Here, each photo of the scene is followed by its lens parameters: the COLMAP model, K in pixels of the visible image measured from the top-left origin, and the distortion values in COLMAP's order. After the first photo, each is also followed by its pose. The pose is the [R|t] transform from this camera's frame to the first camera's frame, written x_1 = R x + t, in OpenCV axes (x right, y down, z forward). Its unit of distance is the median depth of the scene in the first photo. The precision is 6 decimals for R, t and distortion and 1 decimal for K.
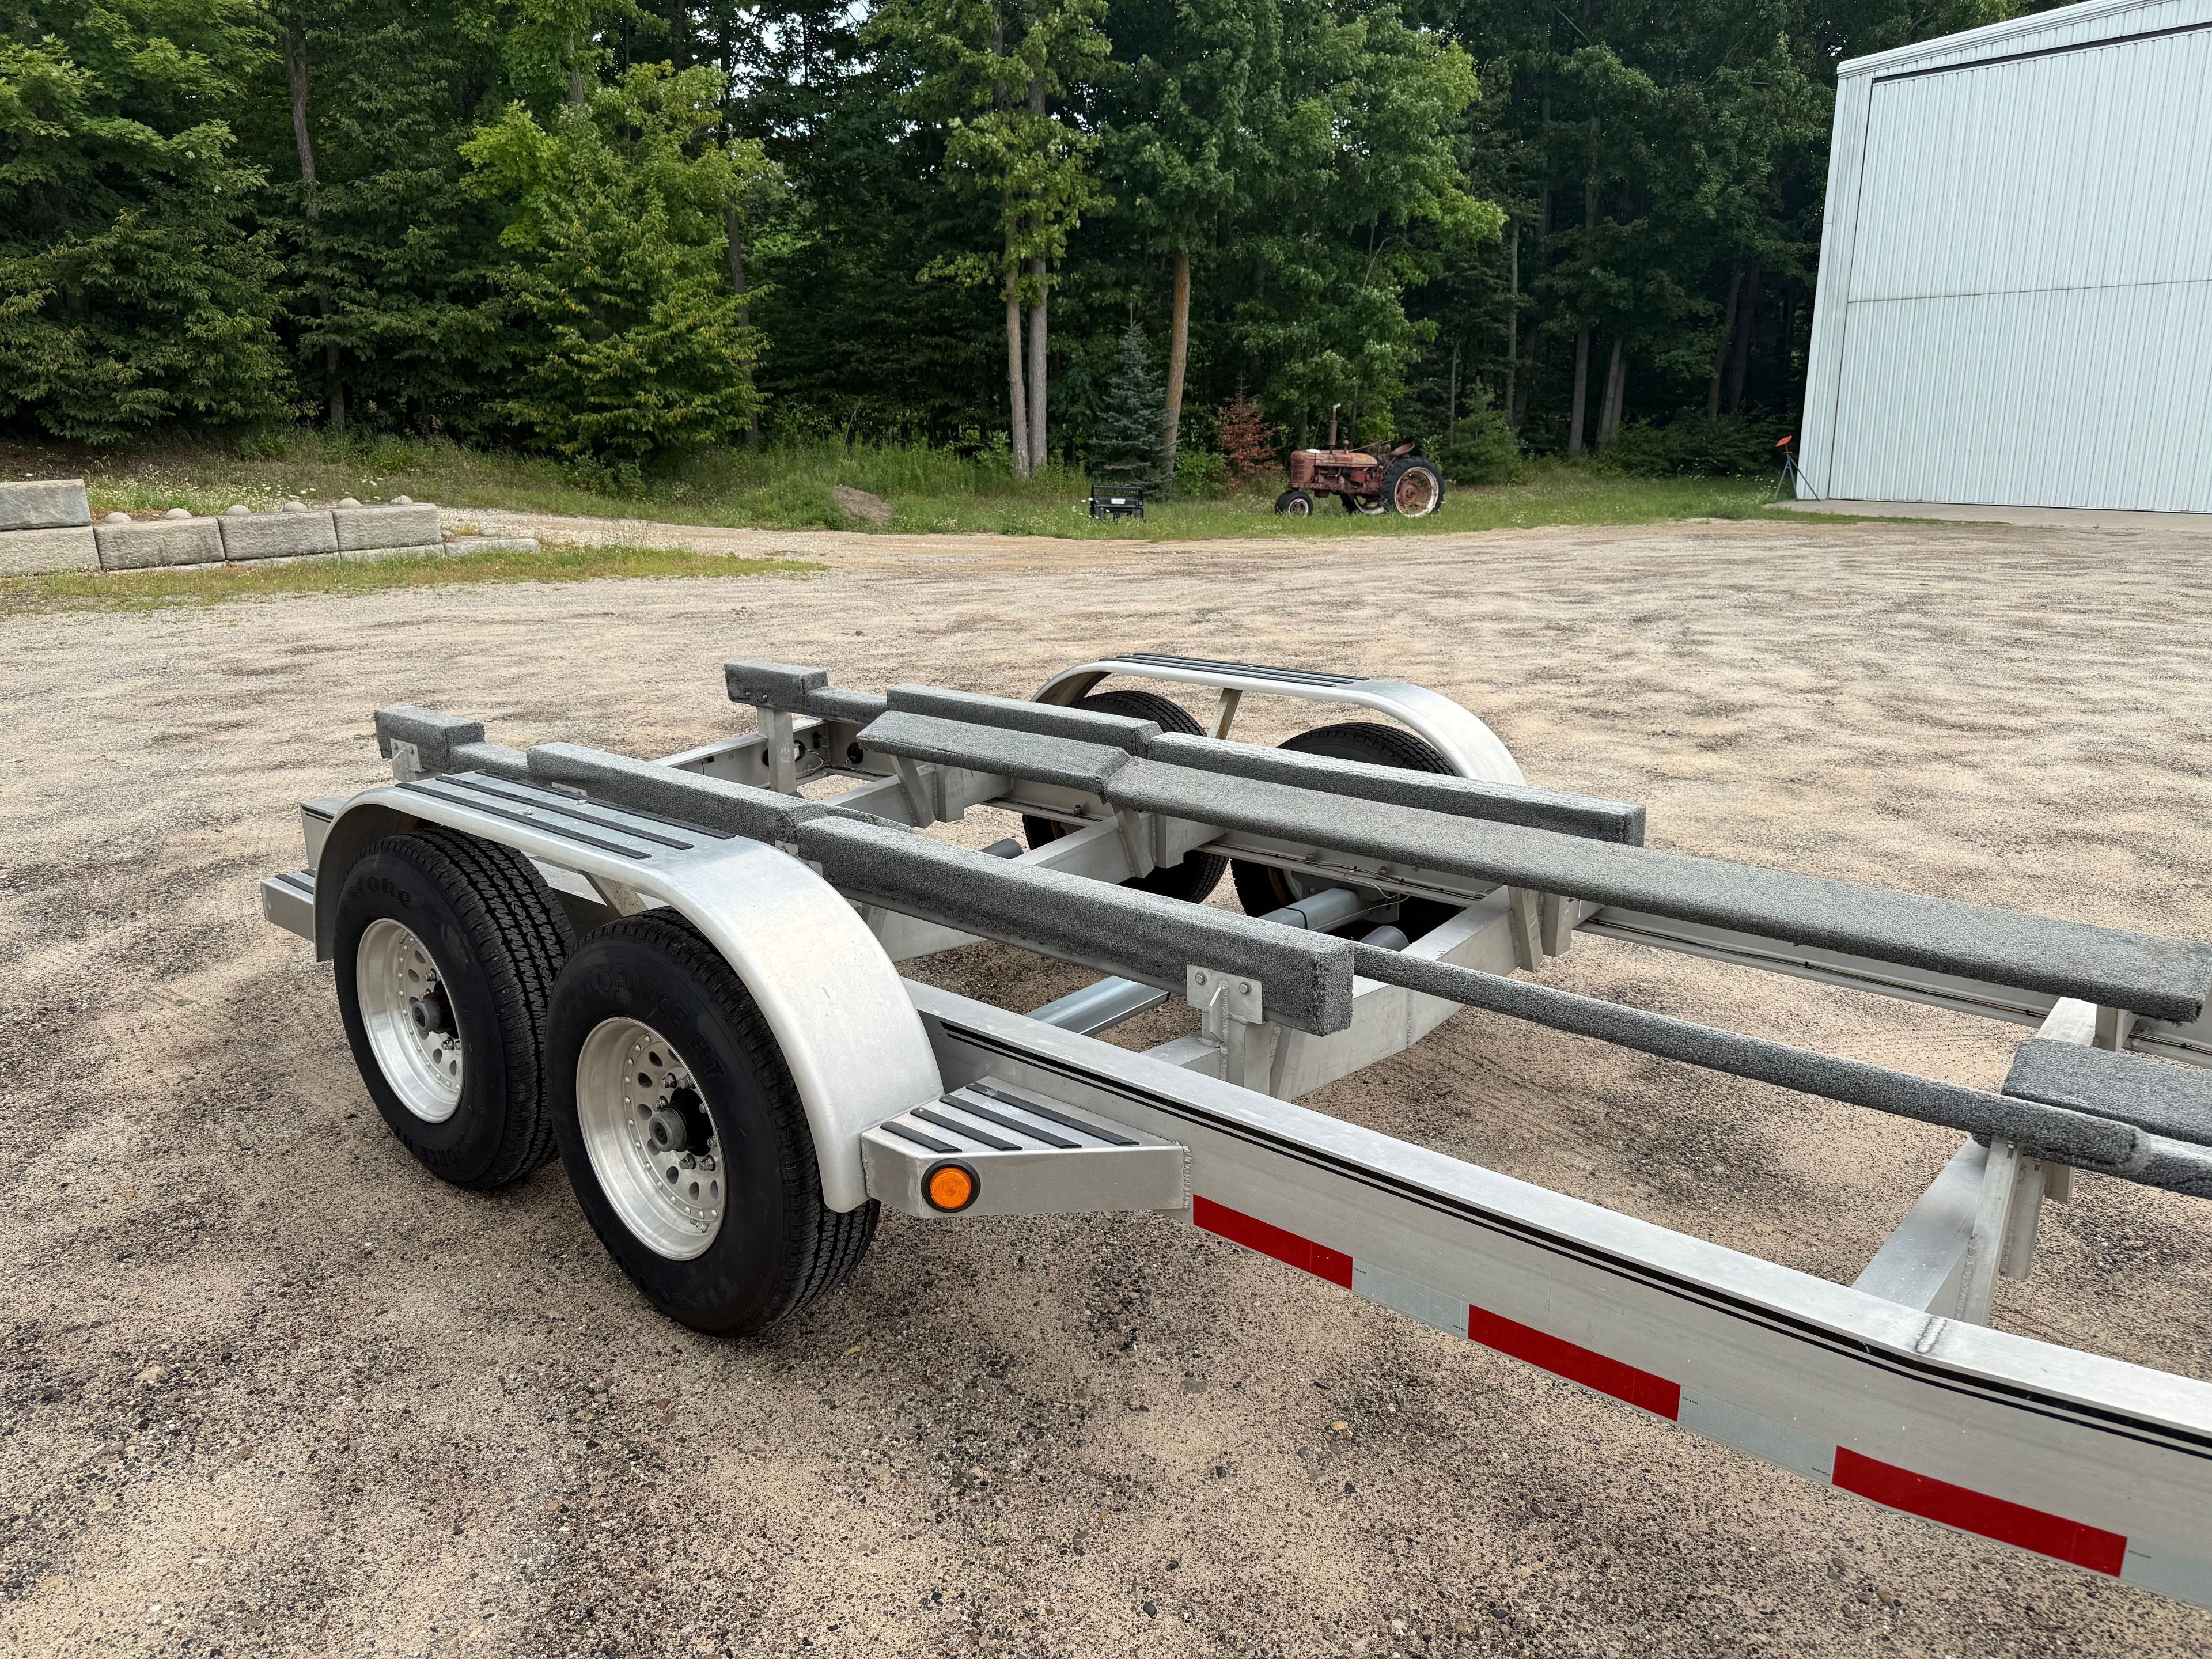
lens RADIAL K [[1498.4, 0, 1119.8], [0, 1498.4, 913.6], [0, 0, 1]] dist [0.099273, -0.129797]
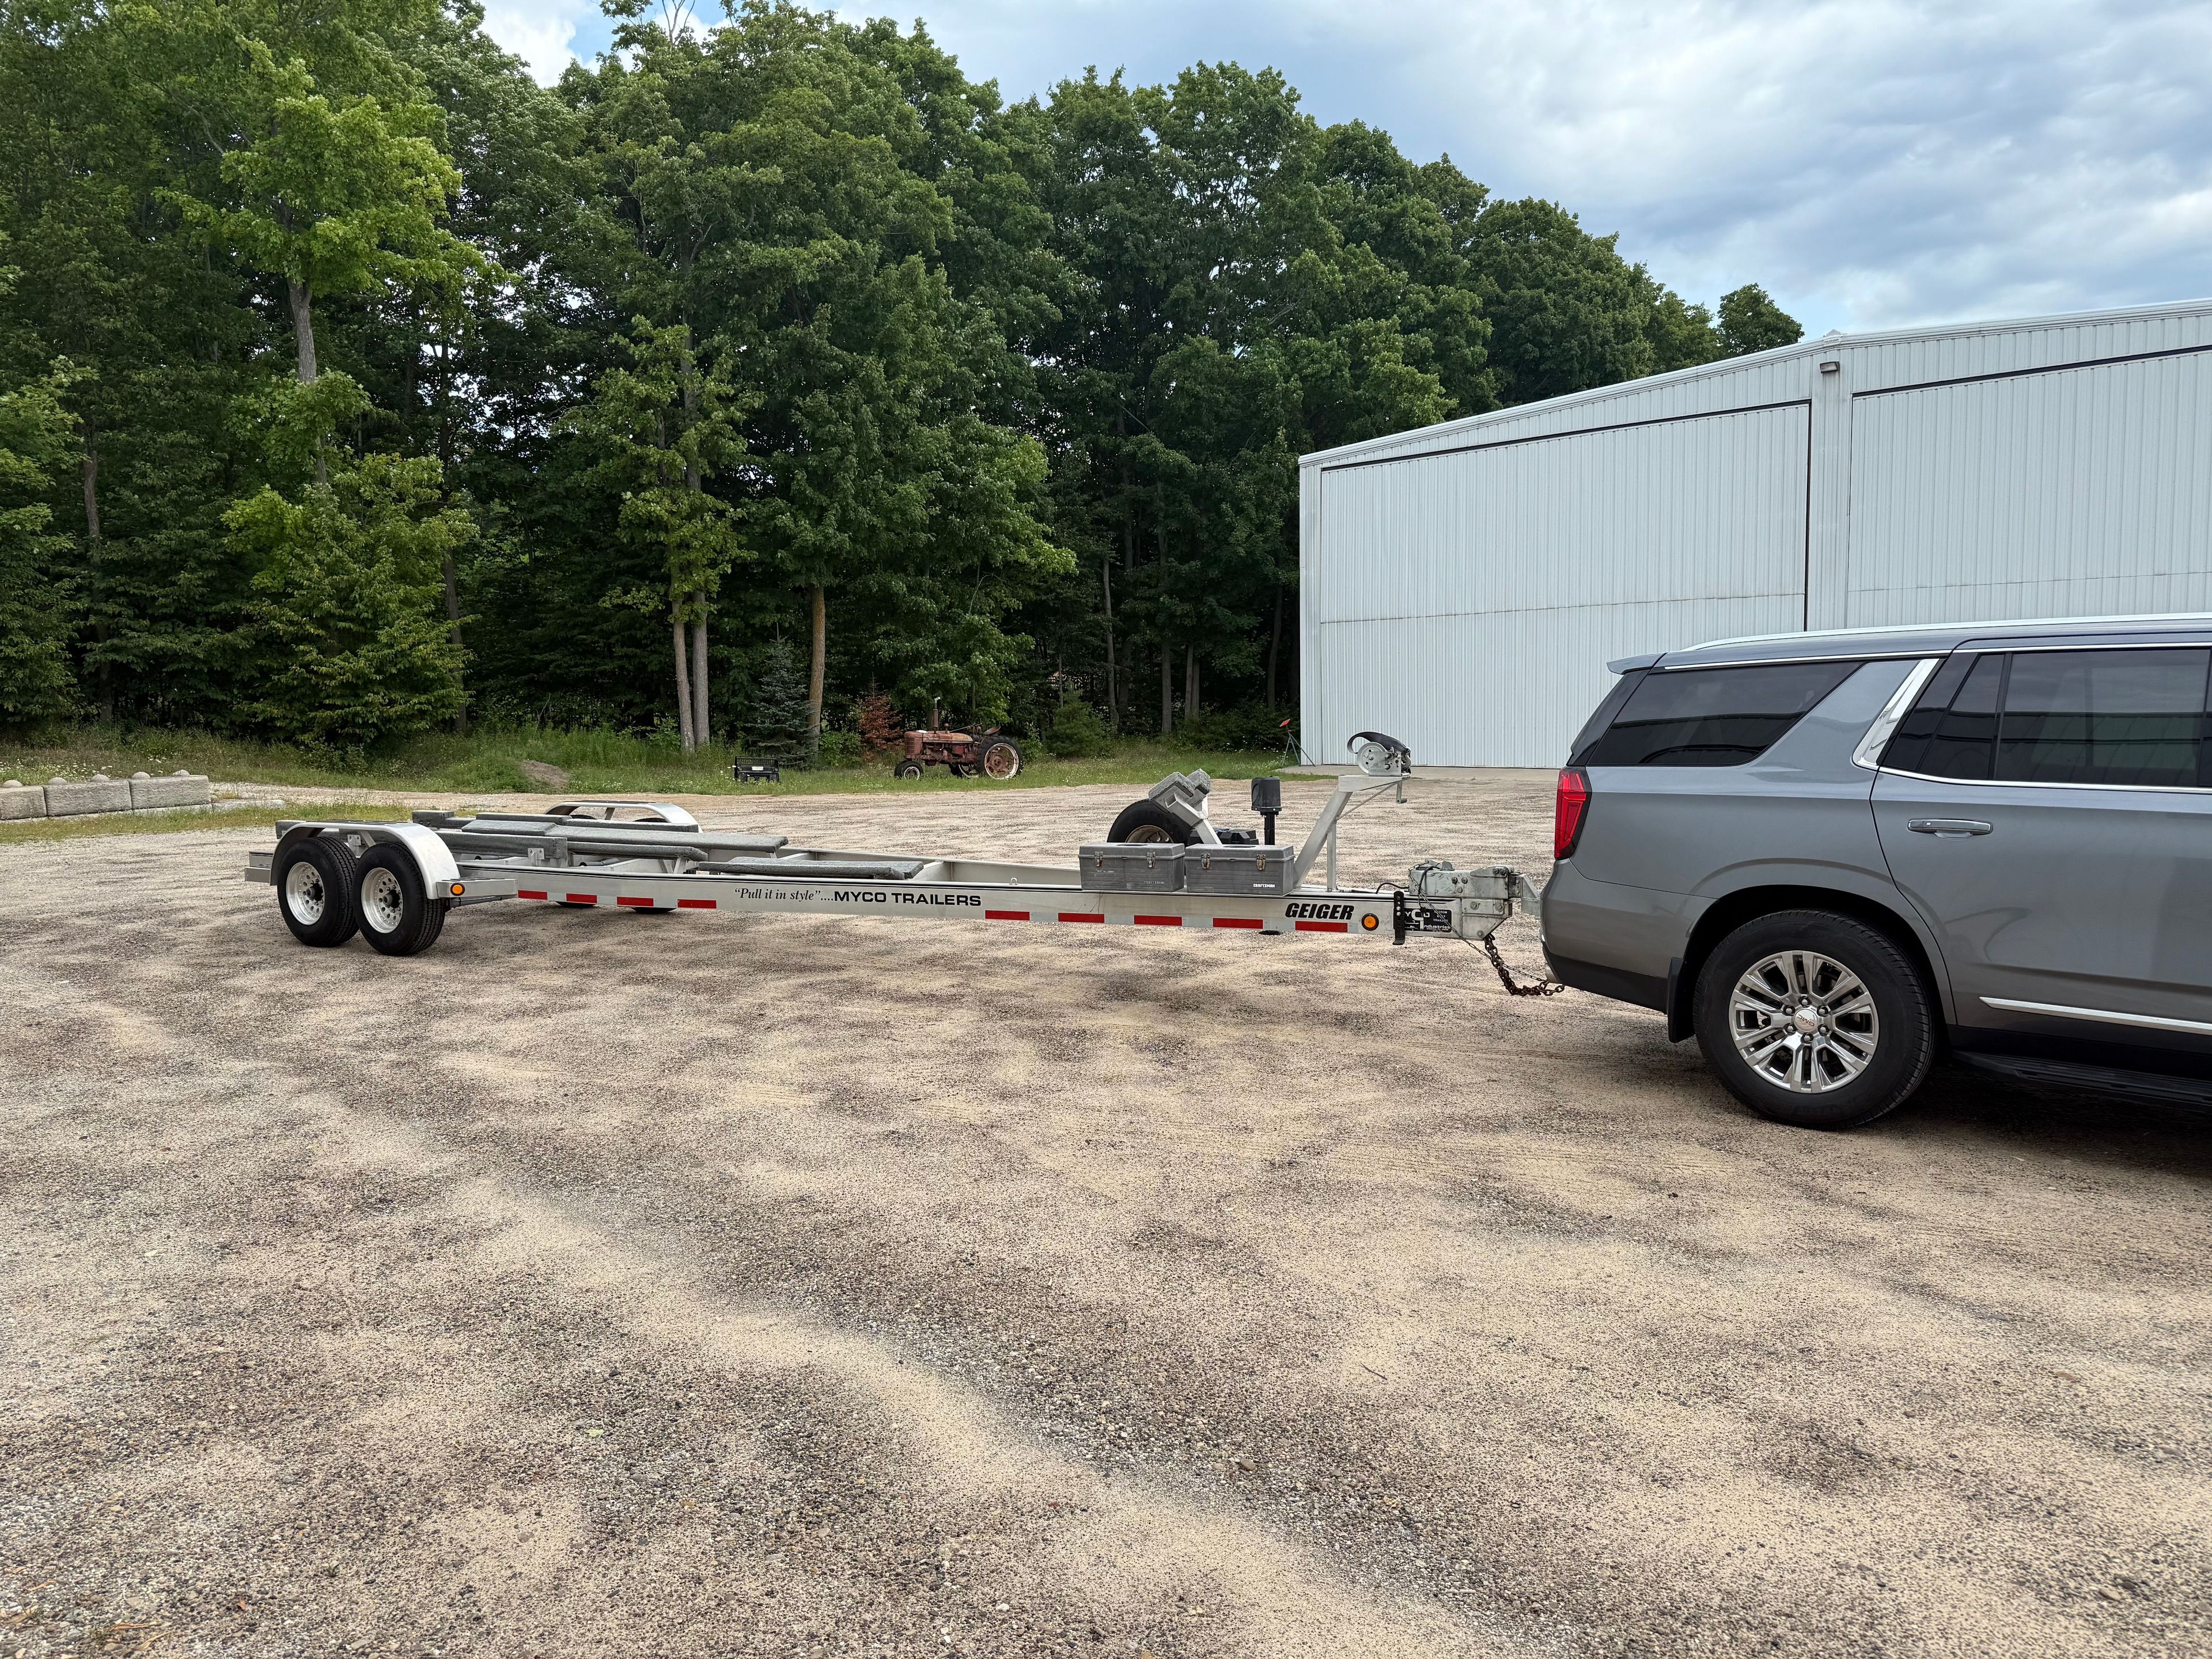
lens RADIAL K [[1498.4, 0, 1119.8], [0, 1498.4, 913.6], [0, 0, 1]] dist [0.099273, -0.129797]
pose [[0.984586, -0.032670, 0.171822, 0.075167], [0.062715, 0.983017, -0.172464, 0.091938], [-0.163269, 0.180581, 0.969914, -0.285471]]
